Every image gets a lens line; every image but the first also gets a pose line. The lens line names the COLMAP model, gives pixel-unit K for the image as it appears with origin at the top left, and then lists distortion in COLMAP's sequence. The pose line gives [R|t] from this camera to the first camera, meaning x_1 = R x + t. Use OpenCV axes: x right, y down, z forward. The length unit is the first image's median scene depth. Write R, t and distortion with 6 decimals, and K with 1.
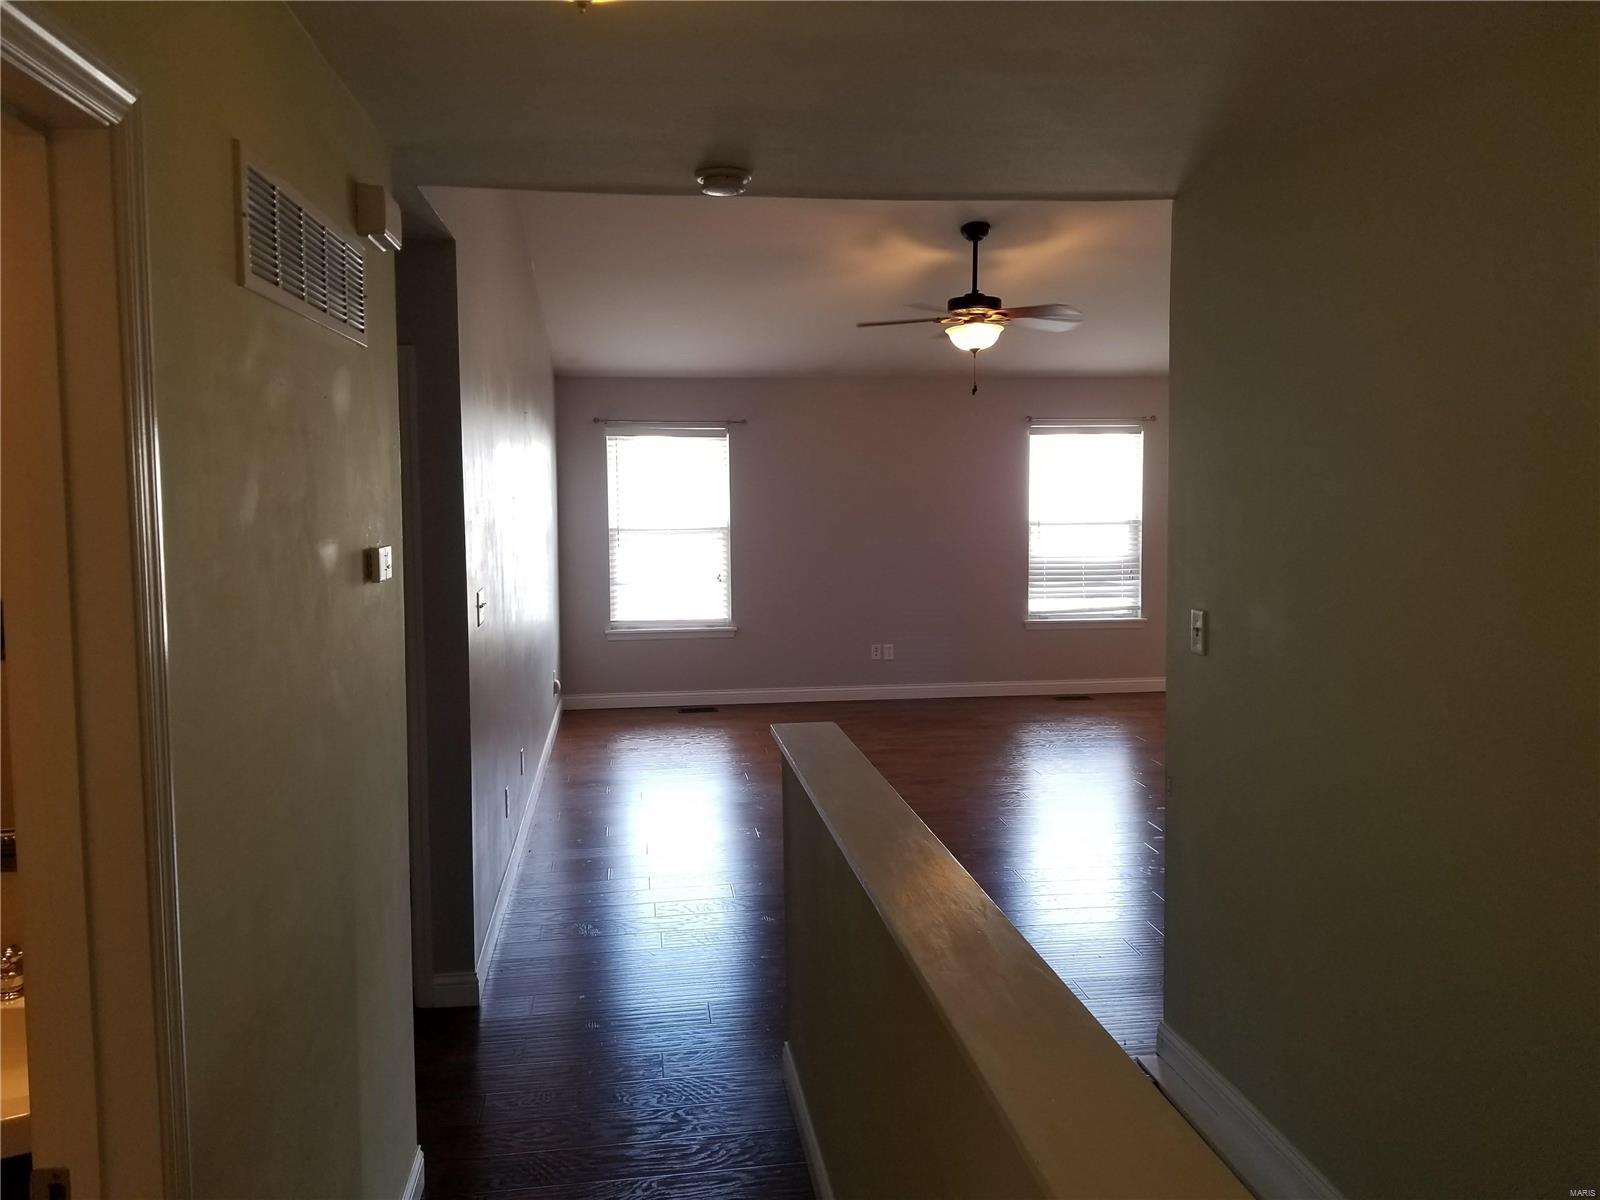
lens RADIAL K [[1251.7, 0, 803.1], [0, 1251.7, 576.3], [0, 0, 1]] dist [0.103364, -0.169078]
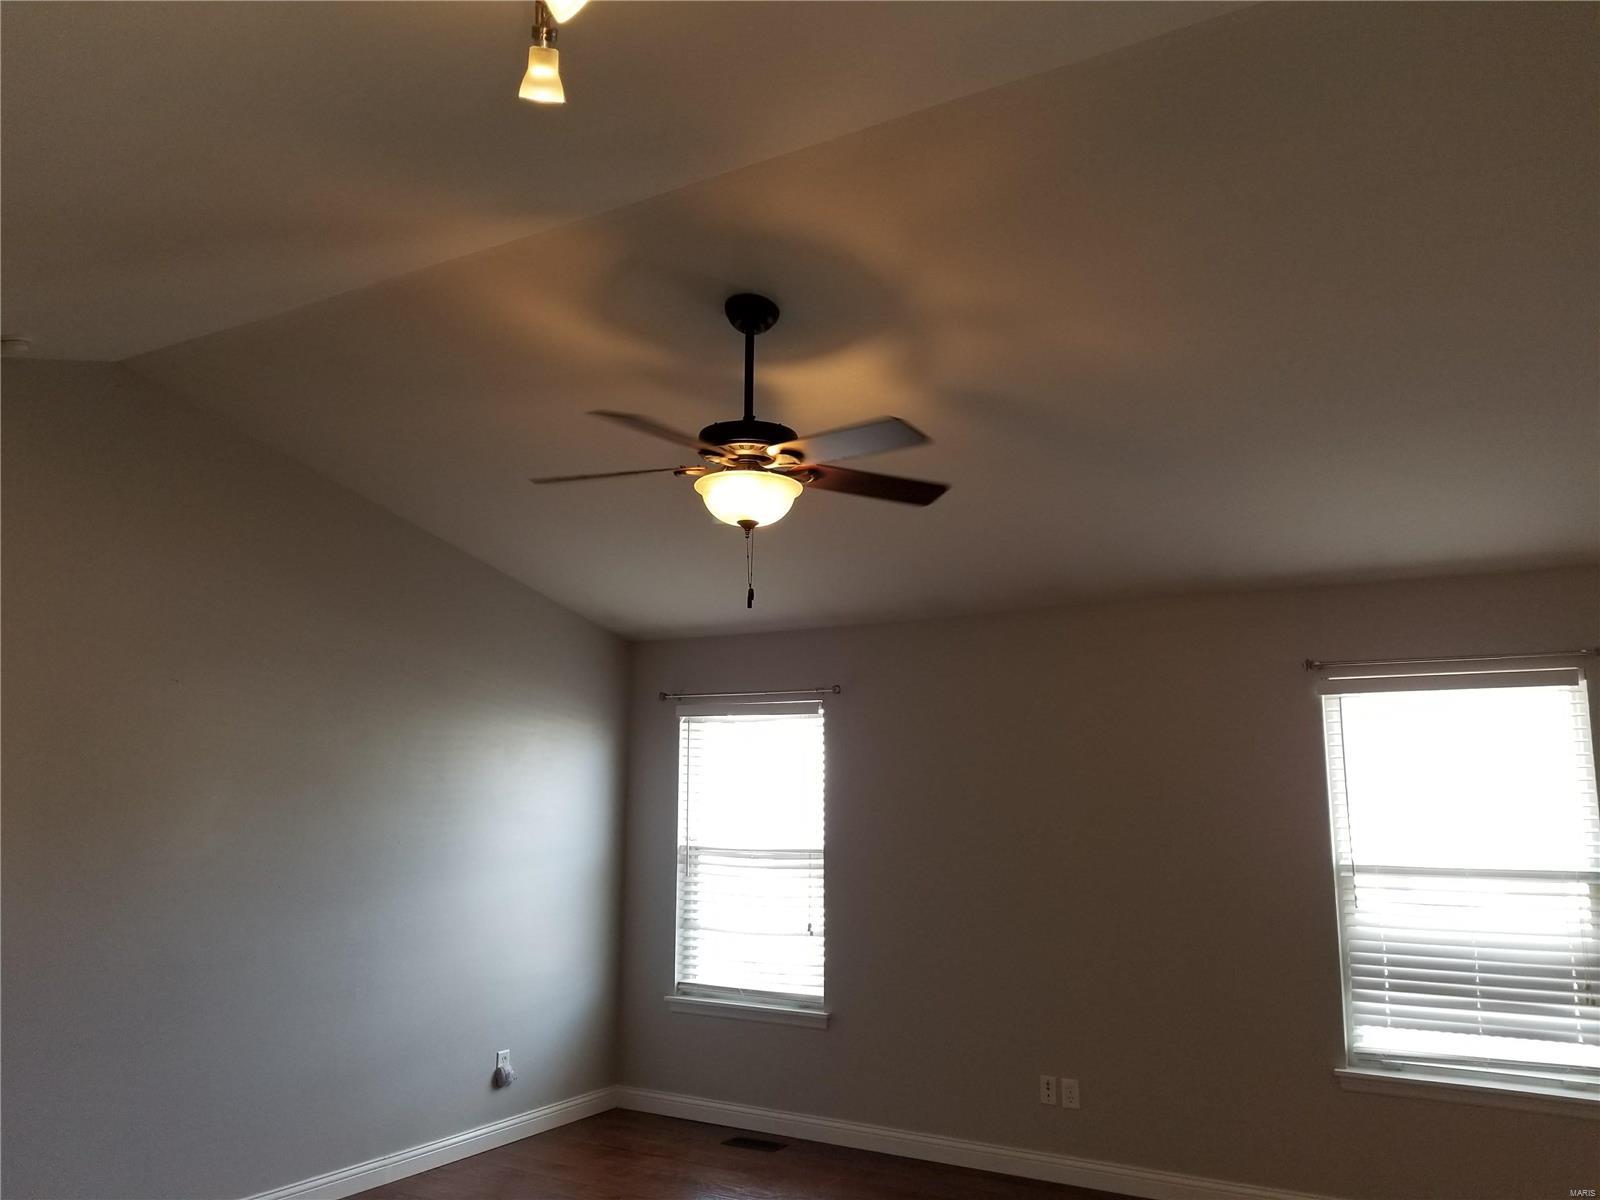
lens RADIAL K [[1294.7, 0, 764.1], [0, 1294.7, 556.1], [0, 0, 1]] dist [0.045603, -0.066872]
pose [[0.759323, -0.109091, -0.641505, 0.371291], [-0.065065, 0.968178, -0.241658, -0.022248], [0.647453, 0.225236, 0.728061, 0.449647]]
